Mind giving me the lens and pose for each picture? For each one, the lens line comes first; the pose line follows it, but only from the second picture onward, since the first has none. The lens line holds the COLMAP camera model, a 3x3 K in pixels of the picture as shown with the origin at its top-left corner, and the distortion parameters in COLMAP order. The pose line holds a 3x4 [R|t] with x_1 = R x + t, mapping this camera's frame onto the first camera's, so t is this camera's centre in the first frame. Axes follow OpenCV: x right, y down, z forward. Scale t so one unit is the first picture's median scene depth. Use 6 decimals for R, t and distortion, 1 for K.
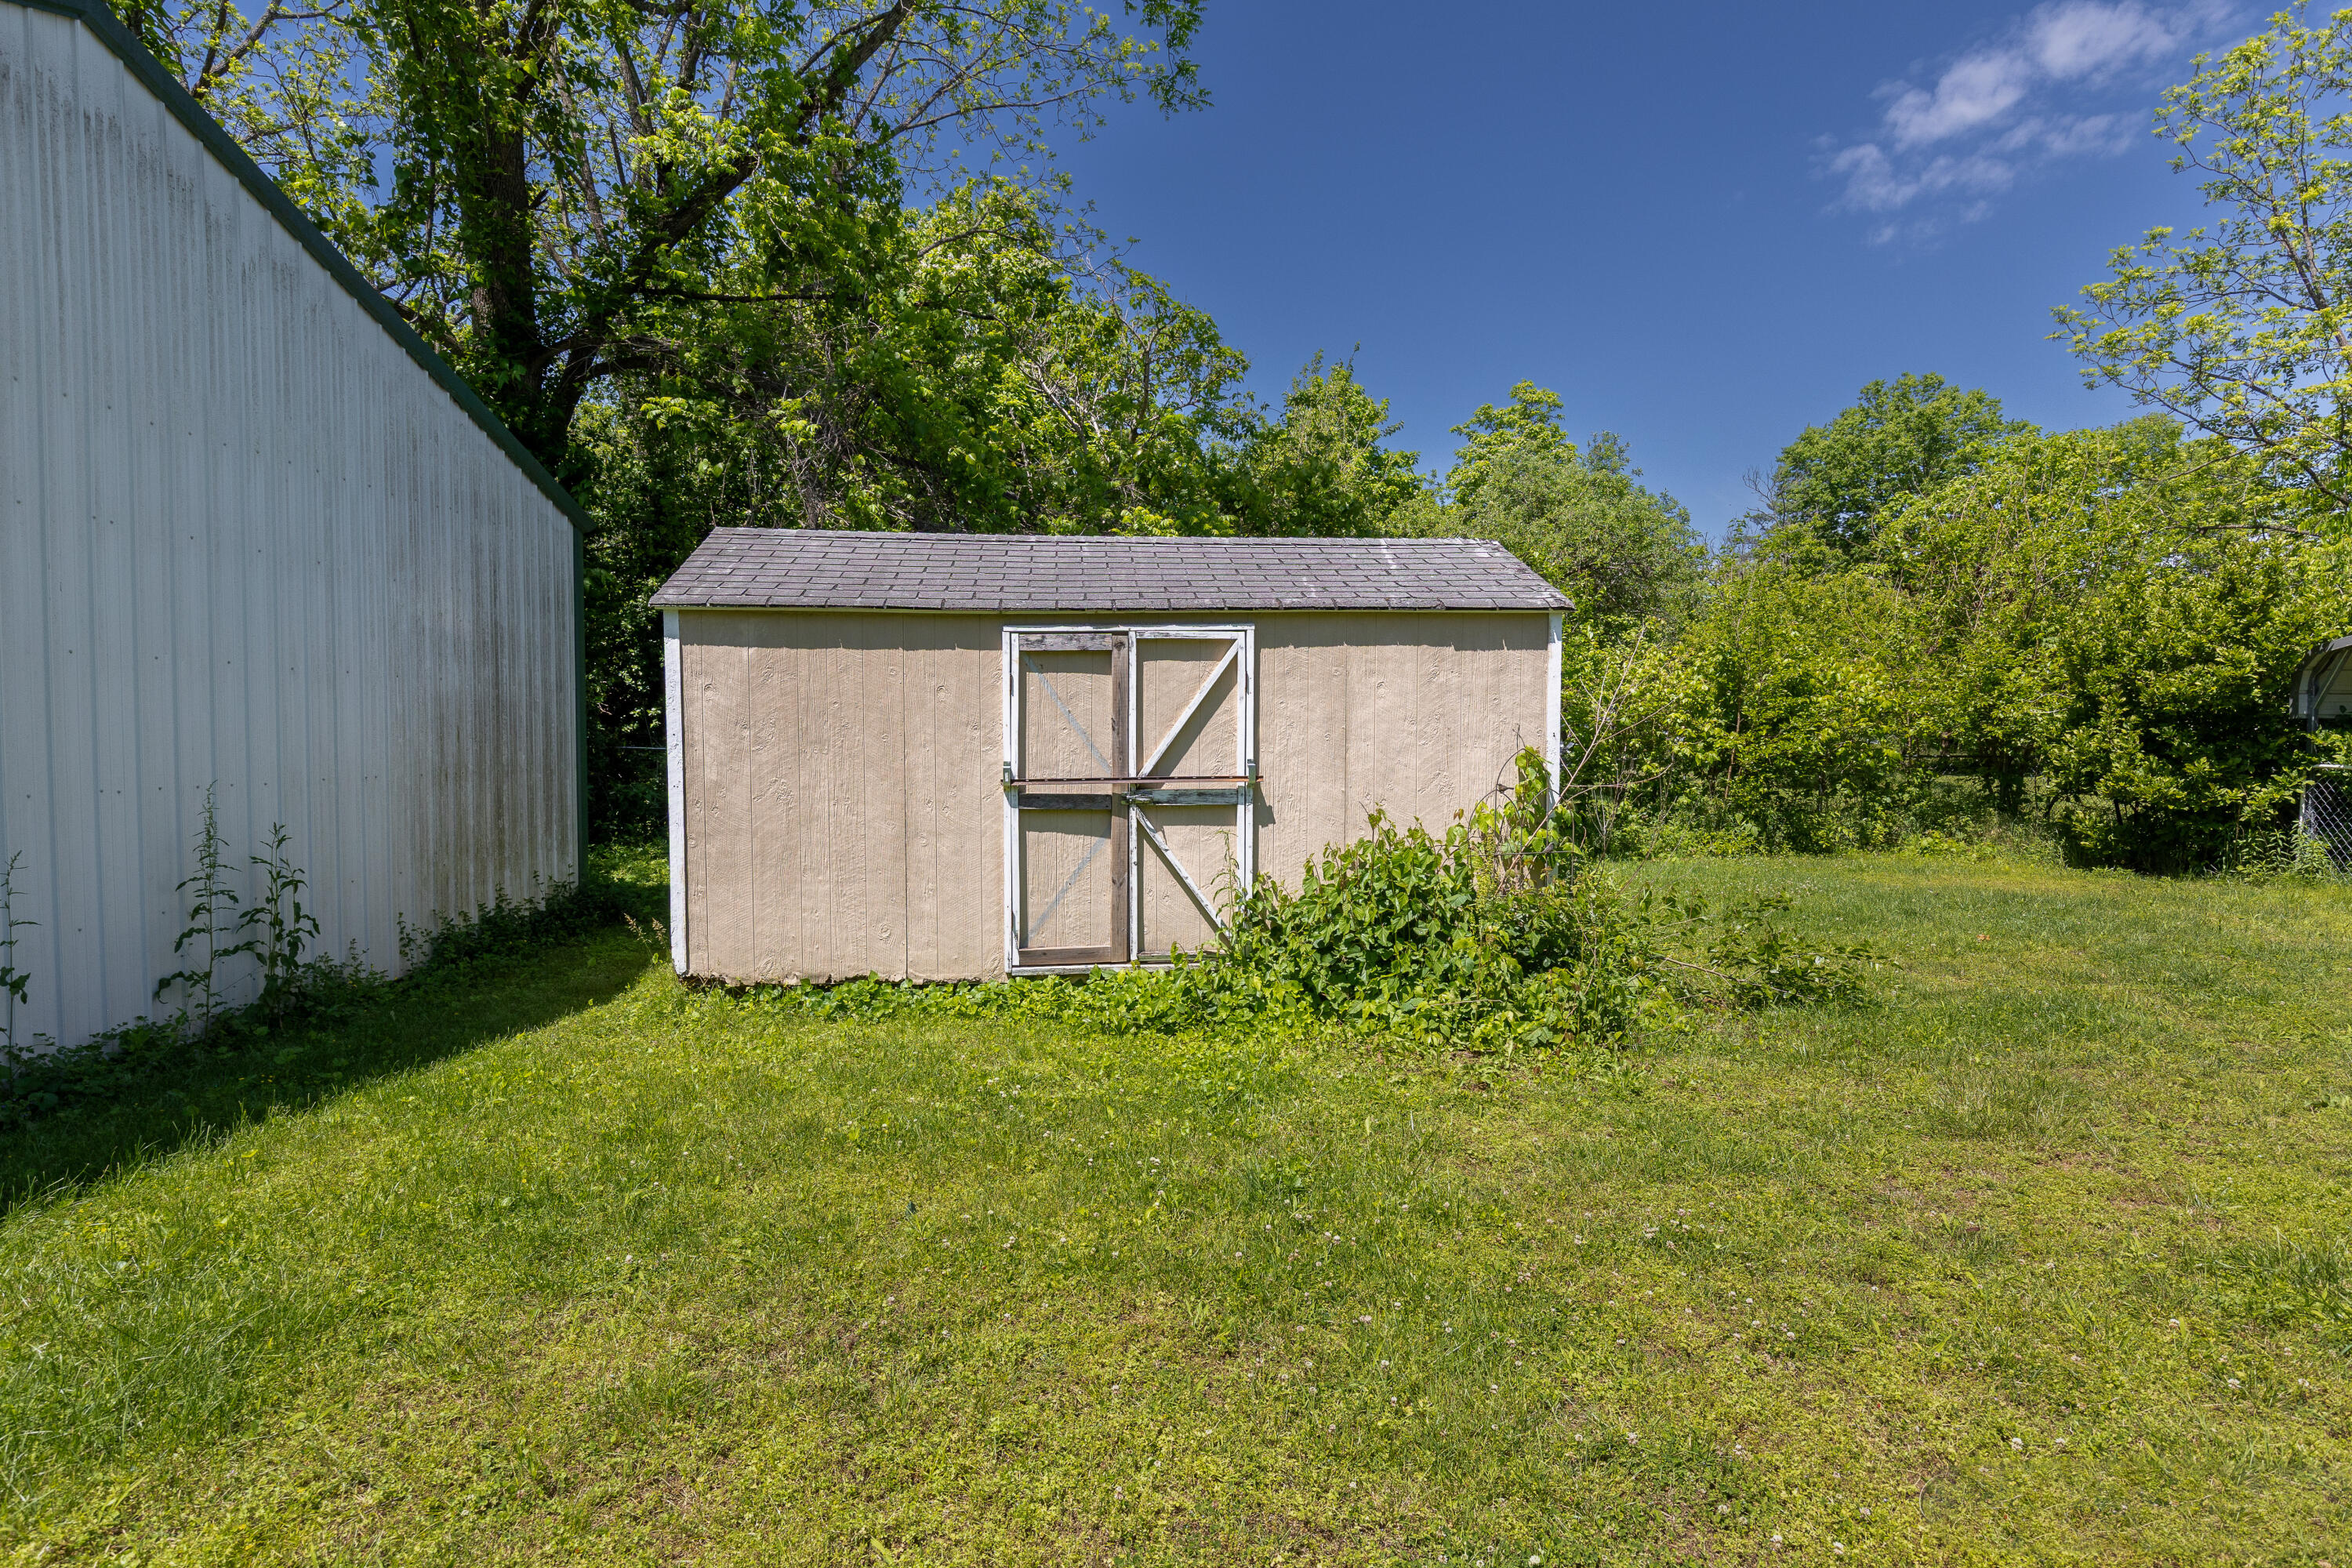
lens RADIAL K [[1359.6, 0, 1170.6], [0, 1359.6, 777.8], [0, 0, 1]] dist [0.003143, 0.000773]
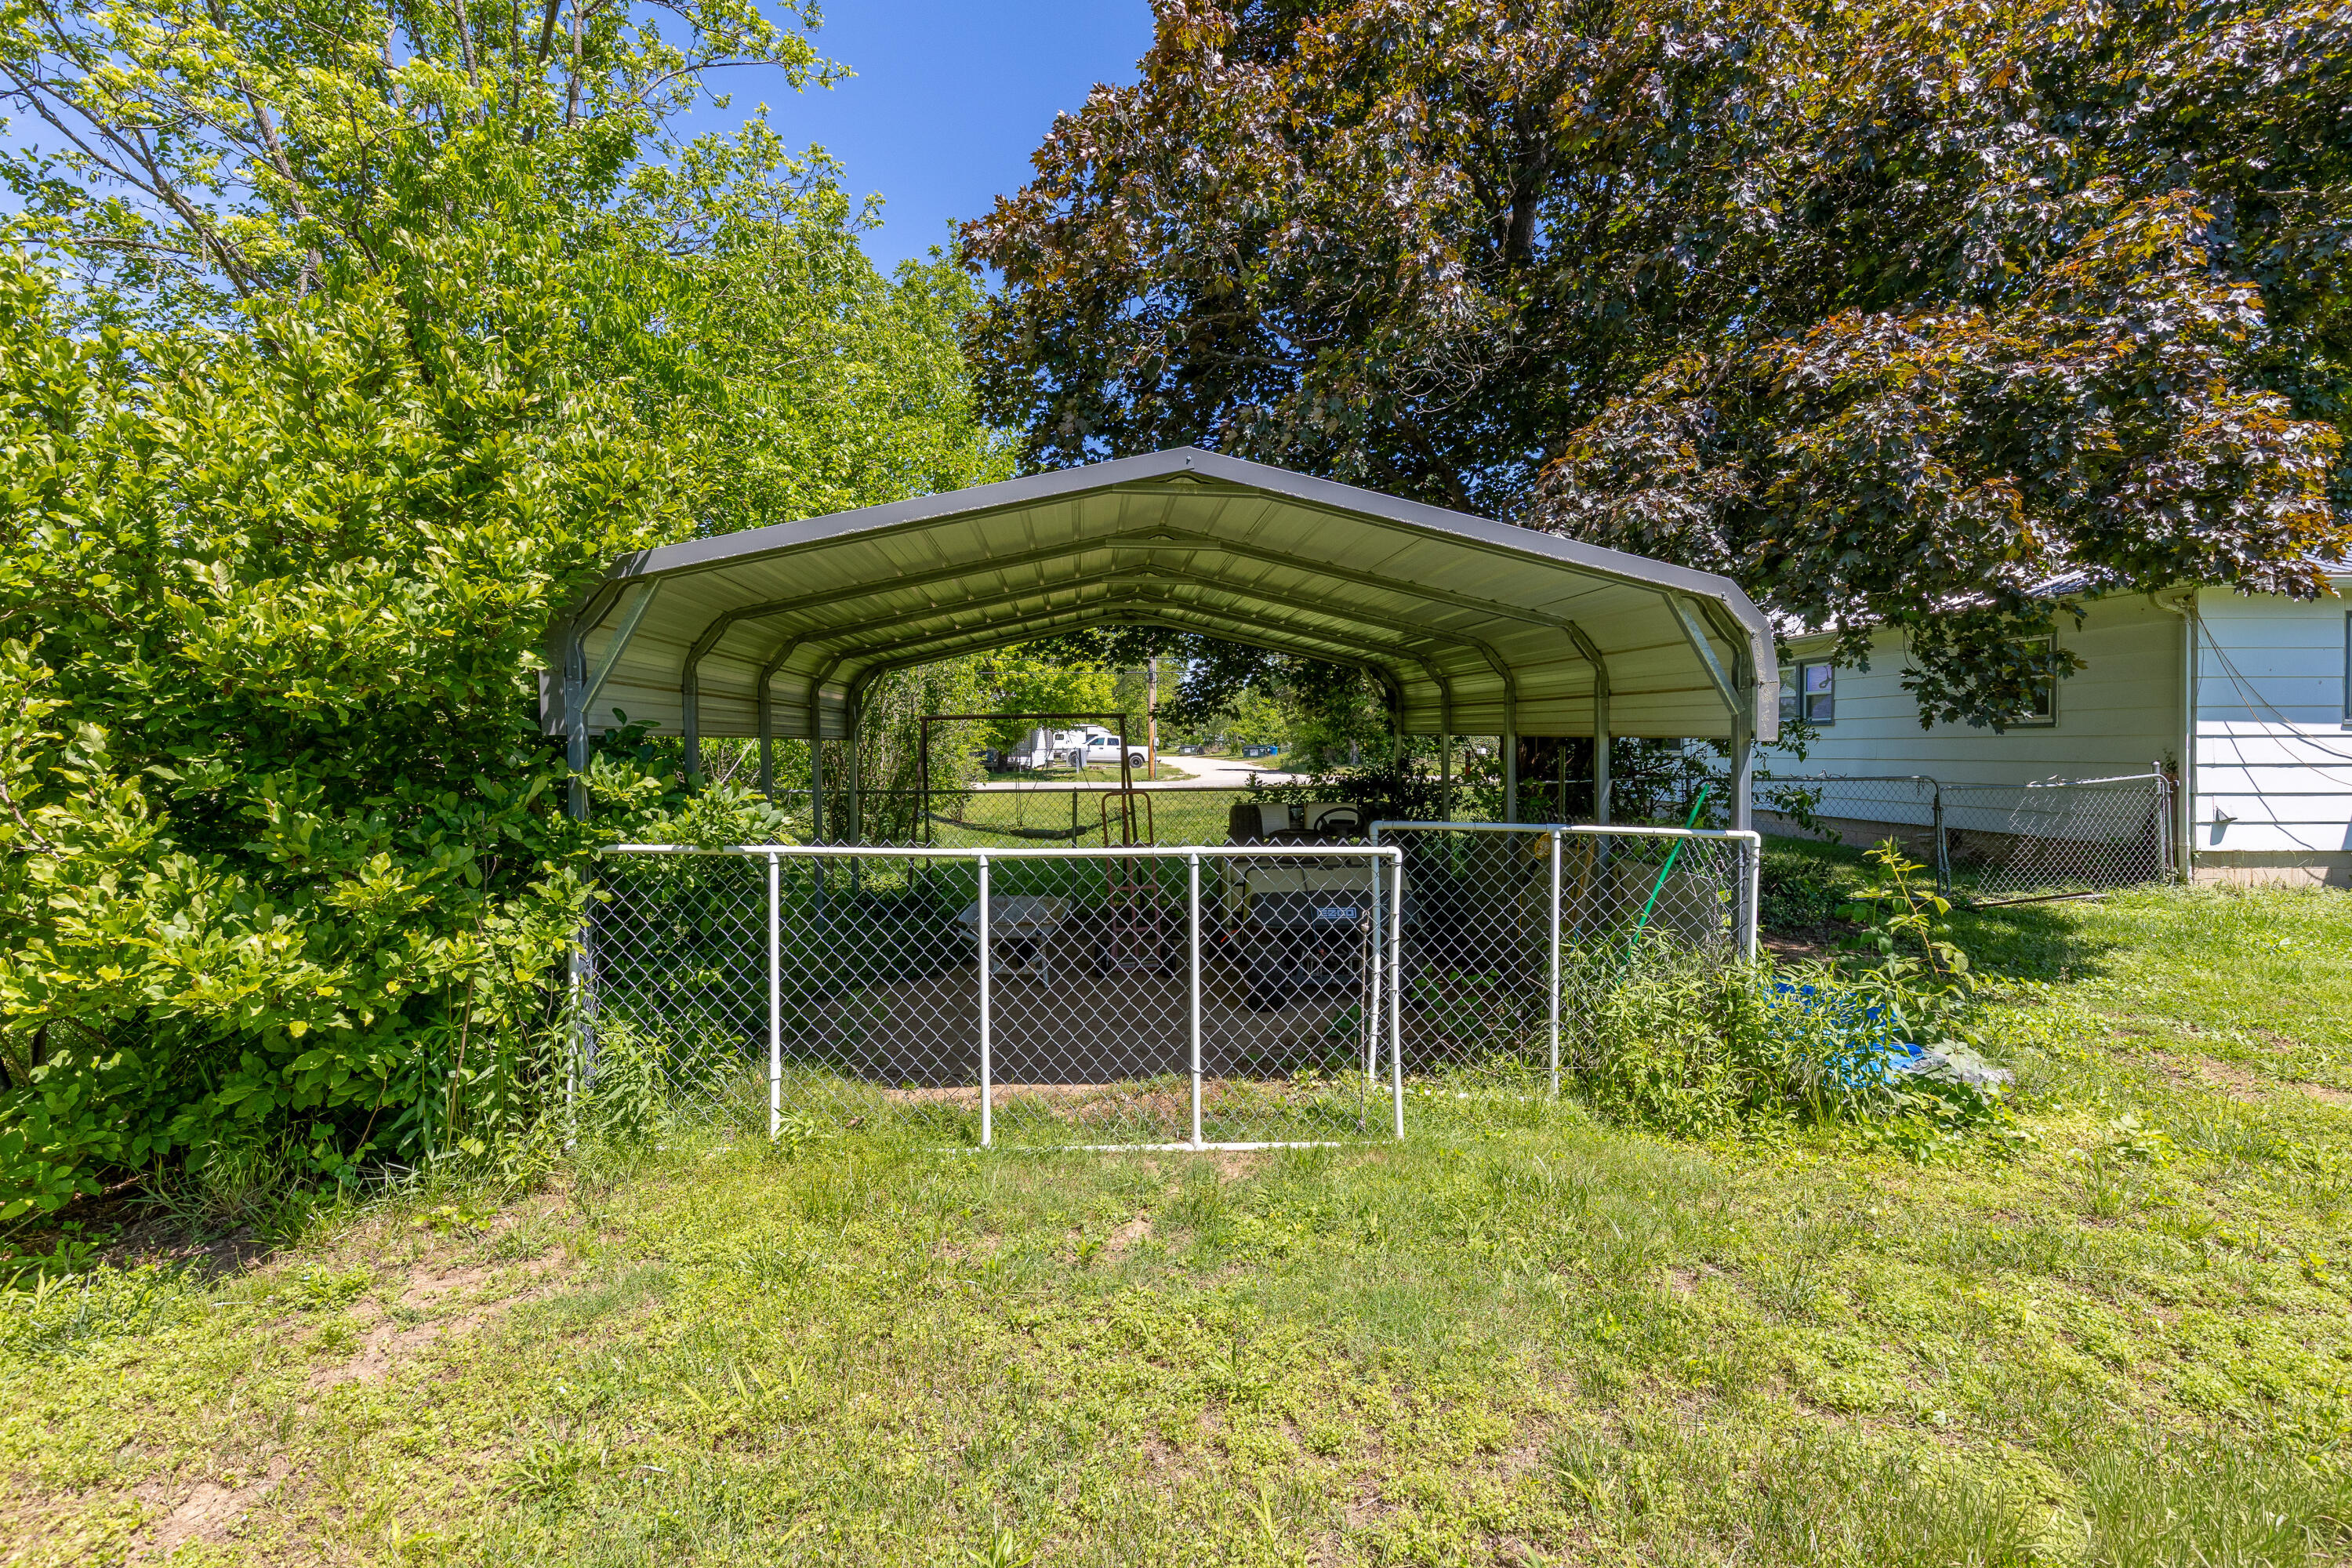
lens RADIAL K [[1080.6, 0, 1089.9], [0, 1080.6, 735.7], [0, 0, 1]] dist [0.011663, -0.002218]
pose [[-0.031777, 0.001523, 0.999494, 0.495844], [0.034460, 0.999406, -0.000428, -0.036624], [-0.998901, 0.034429, -0.031811, 0.839702]]
